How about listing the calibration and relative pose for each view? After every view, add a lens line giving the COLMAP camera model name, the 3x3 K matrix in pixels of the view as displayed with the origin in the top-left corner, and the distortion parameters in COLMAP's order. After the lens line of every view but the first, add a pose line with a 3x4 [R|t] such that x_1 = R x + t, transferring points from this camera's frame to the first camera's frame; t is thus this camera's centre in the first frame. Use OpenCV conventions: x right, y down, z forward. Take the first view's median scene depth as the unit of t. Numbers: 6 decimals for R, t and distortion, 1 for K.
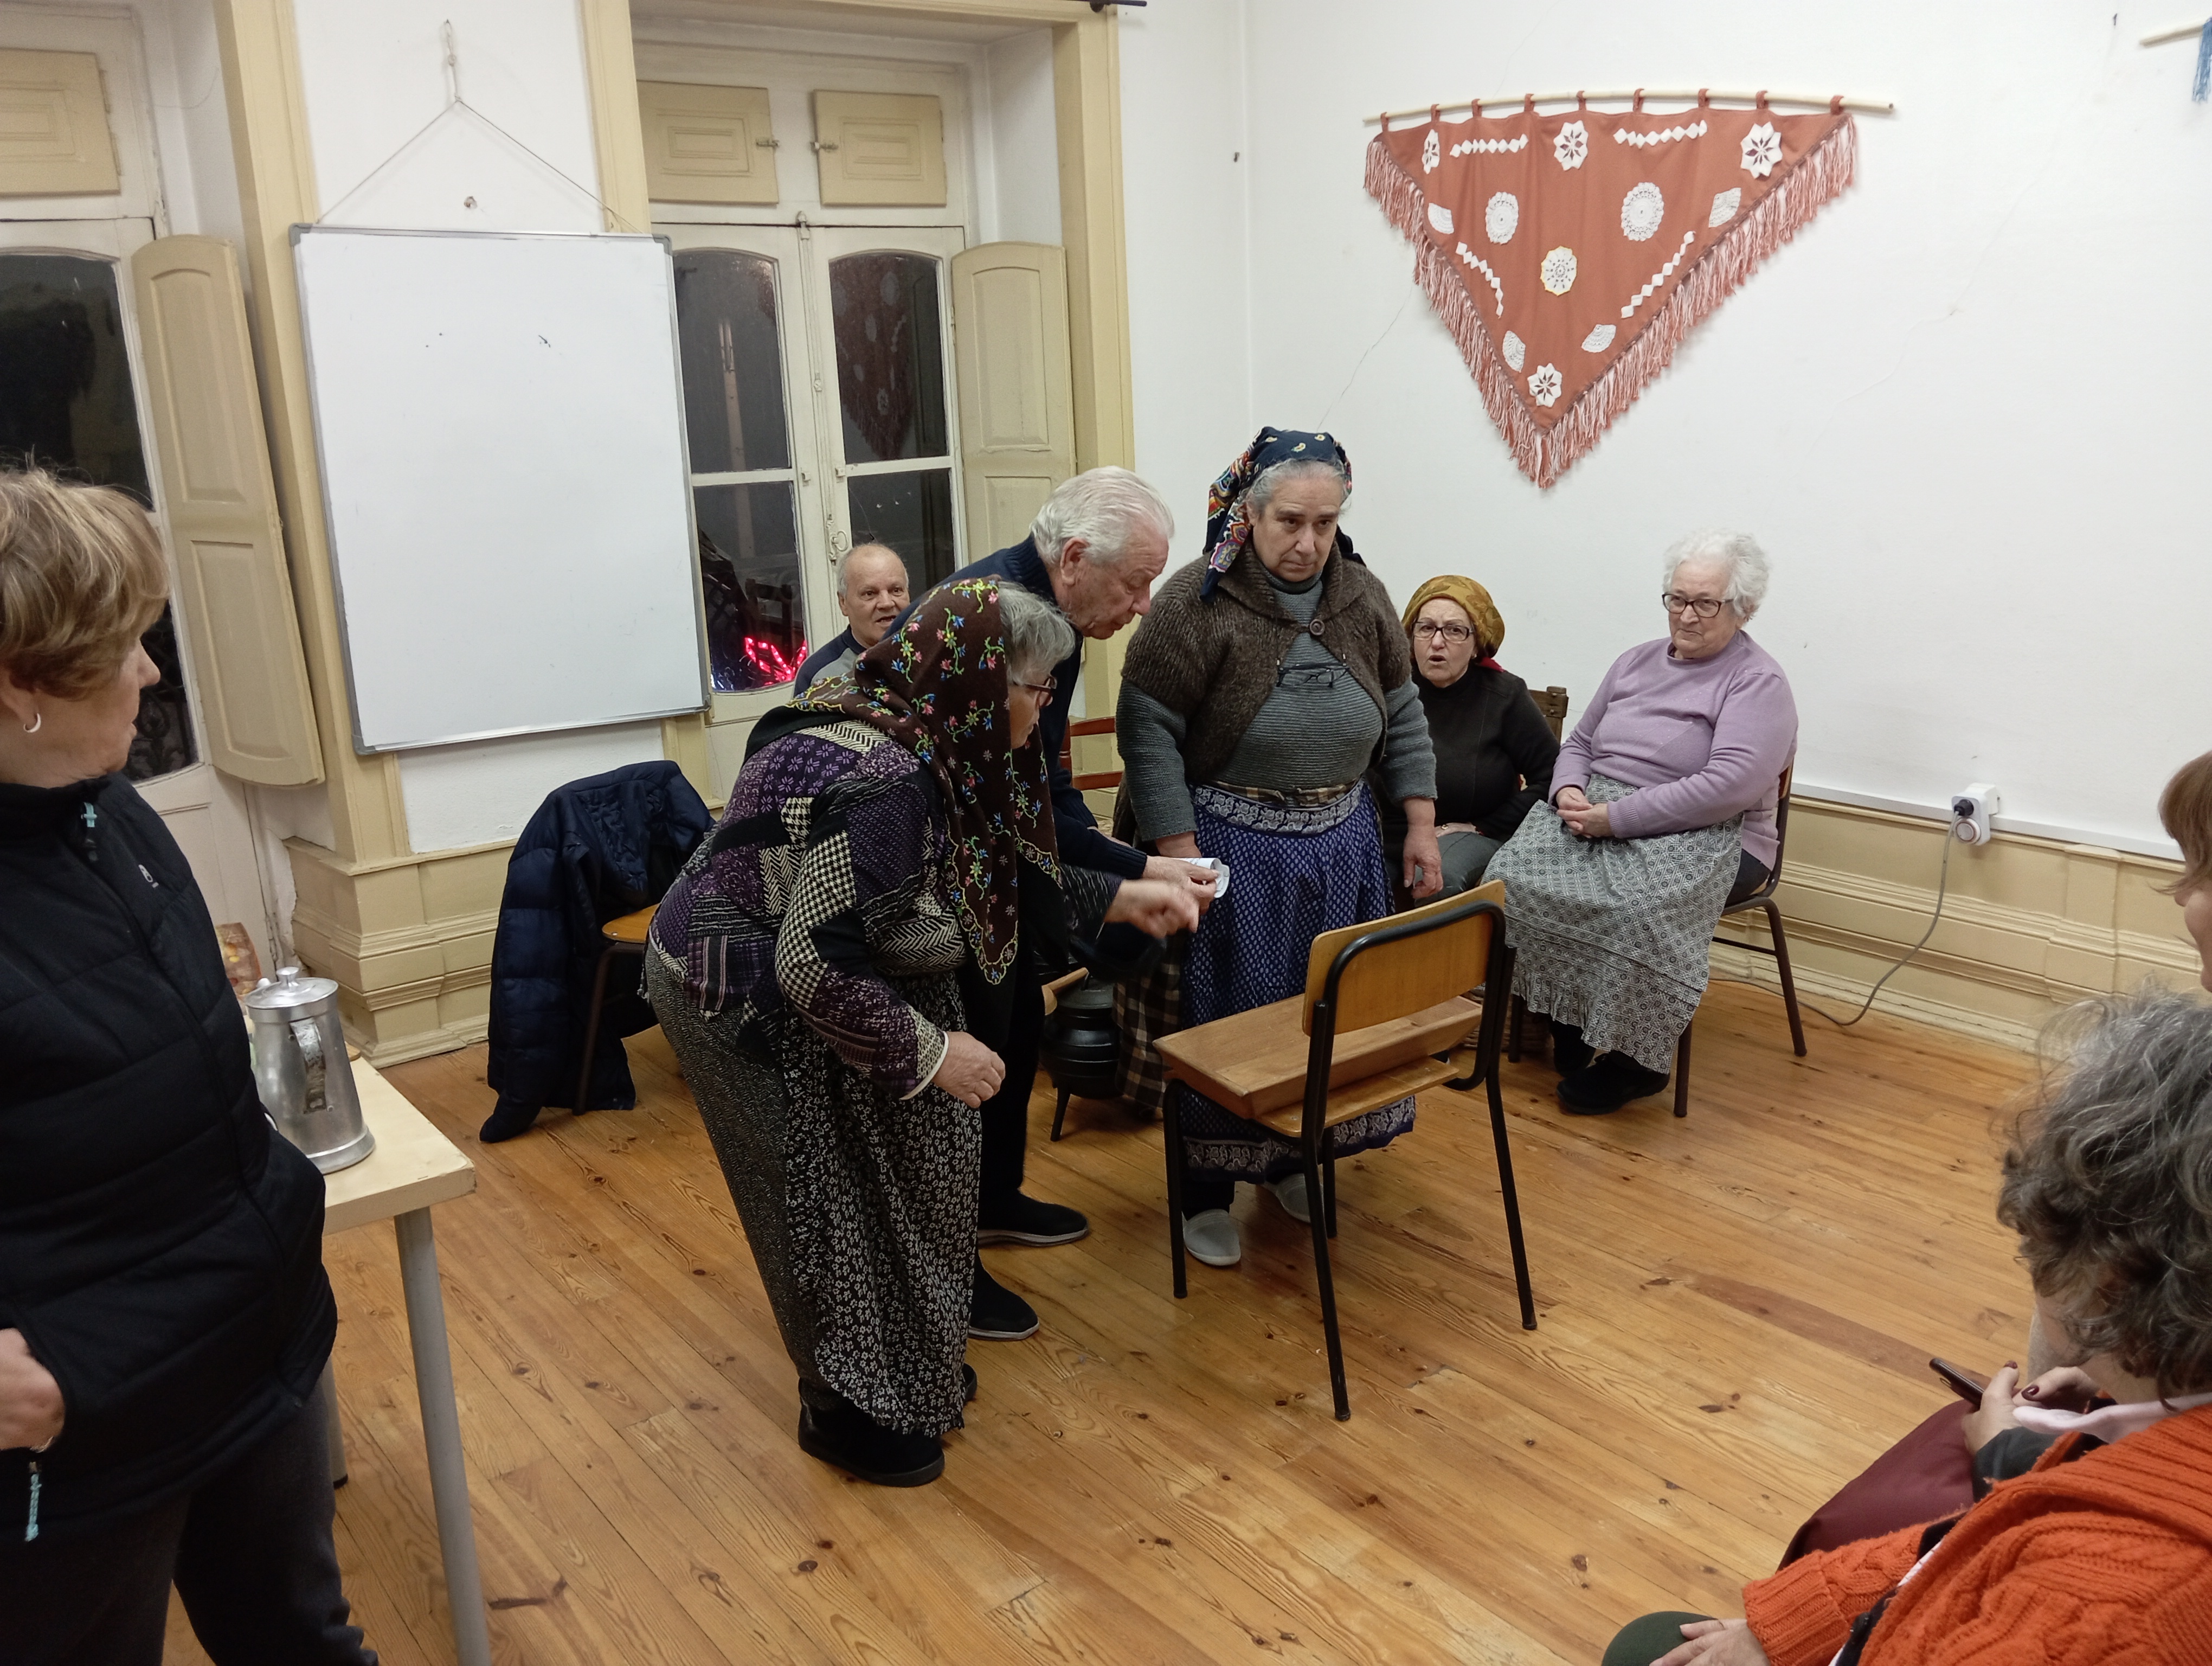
lens RADIAL K [[1791.9, 0, 1108.6], [0, 1791.9, 838.5], [0, 0, 1]] dist [0.070323, -0.121726]
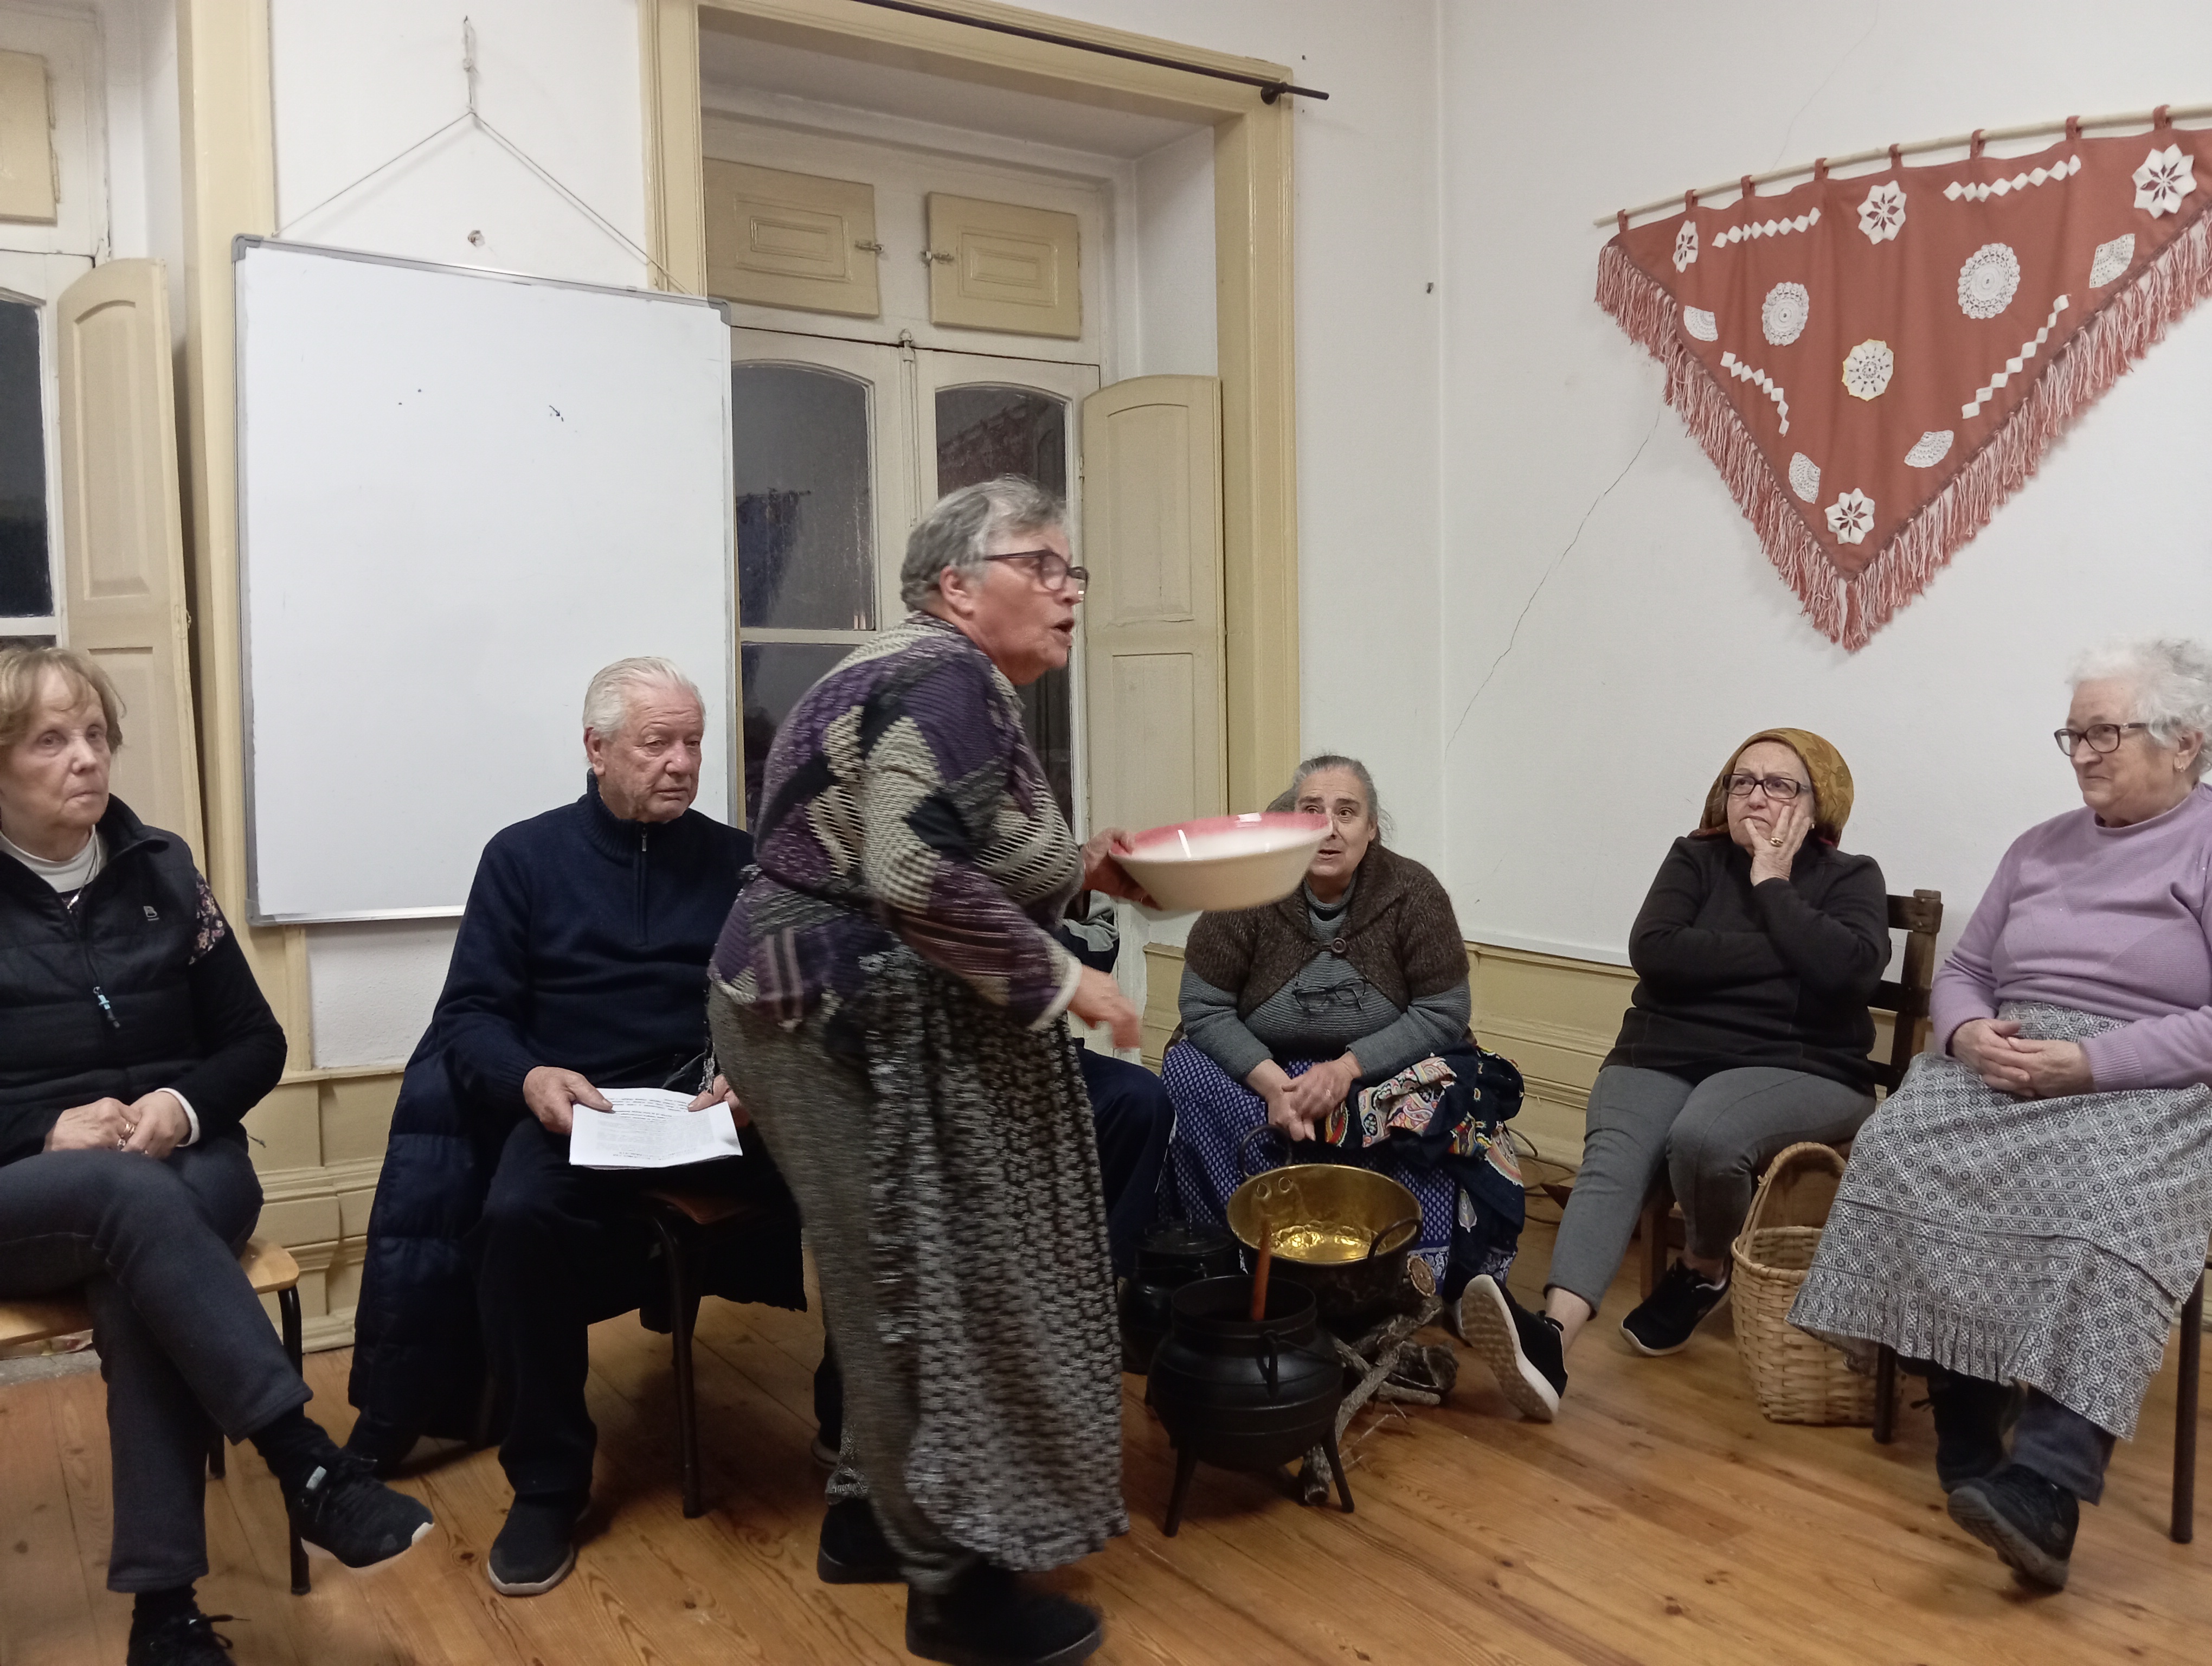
lens RADIAL K [[1791.9, 0, 1105.3], [0, 1791.9, 834.7], [0, 0, 1]] dist [0.070323, -0.121726]
pose [[0.997018, 0.025557, -0.072808, -0.013376], [-0.039158, 0.980614, -0.191997, 0.040976], [0.066490, 0.194276, 0.978691, 0.265183]]
